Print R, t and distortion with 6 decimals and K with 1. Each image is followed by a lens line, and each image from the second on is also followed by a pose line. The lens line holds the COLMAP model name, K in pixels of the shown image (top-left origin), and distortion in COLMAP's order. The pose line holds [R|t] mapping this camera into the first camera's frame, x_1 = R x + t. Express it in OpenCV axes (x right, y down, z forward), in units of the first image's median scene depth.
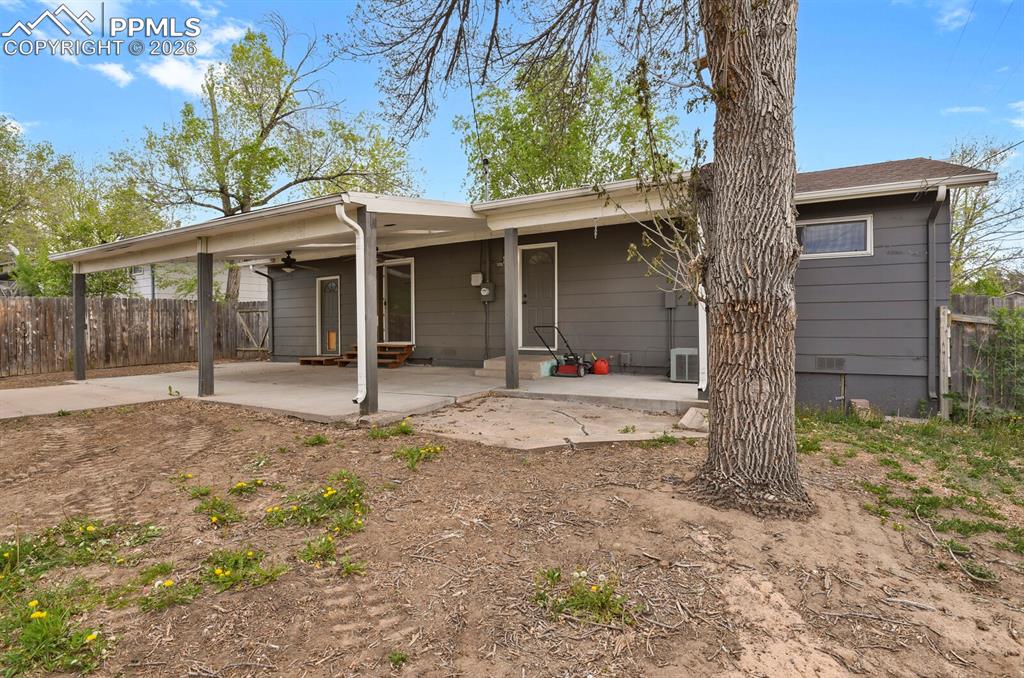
lens RADIAL K [[506.4, 0, 512.0], [0, 506.4, 339.0], [0, 0, 1]] dist [-0.018724, -0.000523]
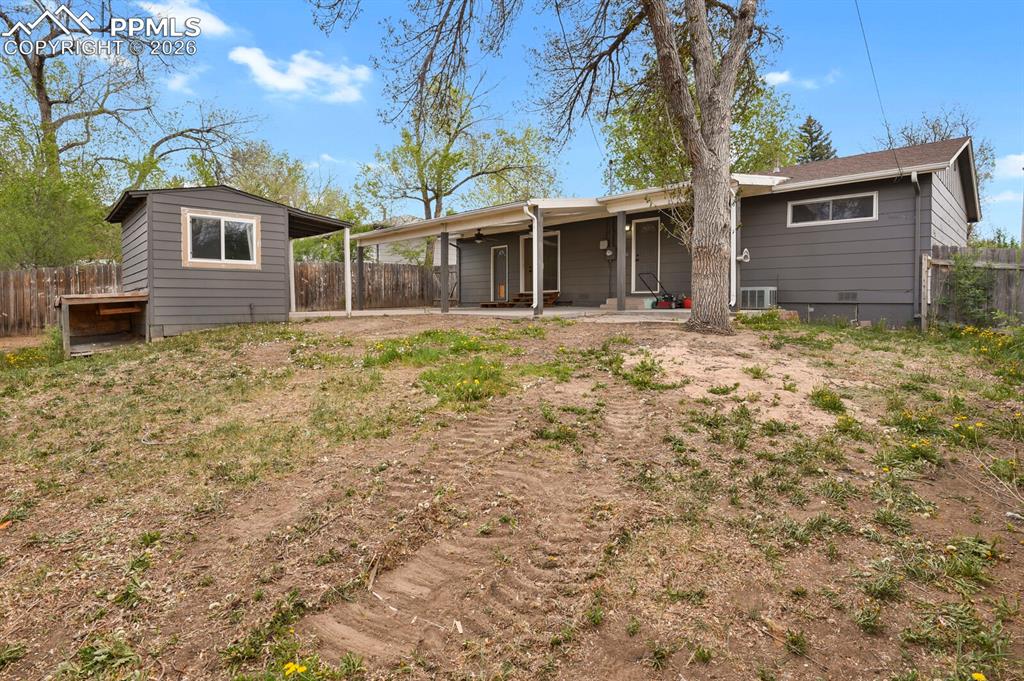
lens RADIAL K [[497.8, 0, 513.8], [0, 497.8, 310.1], [0, 0, 1]] dist [-0.019033, -0.000102]
pose [[0.962352, 0.011792, -0.271549, 0.075248], [-0.010897, 0.999929, 0.004805, 0.068163], [0.271587, -0.001665, 0.962413, -0.457216]]
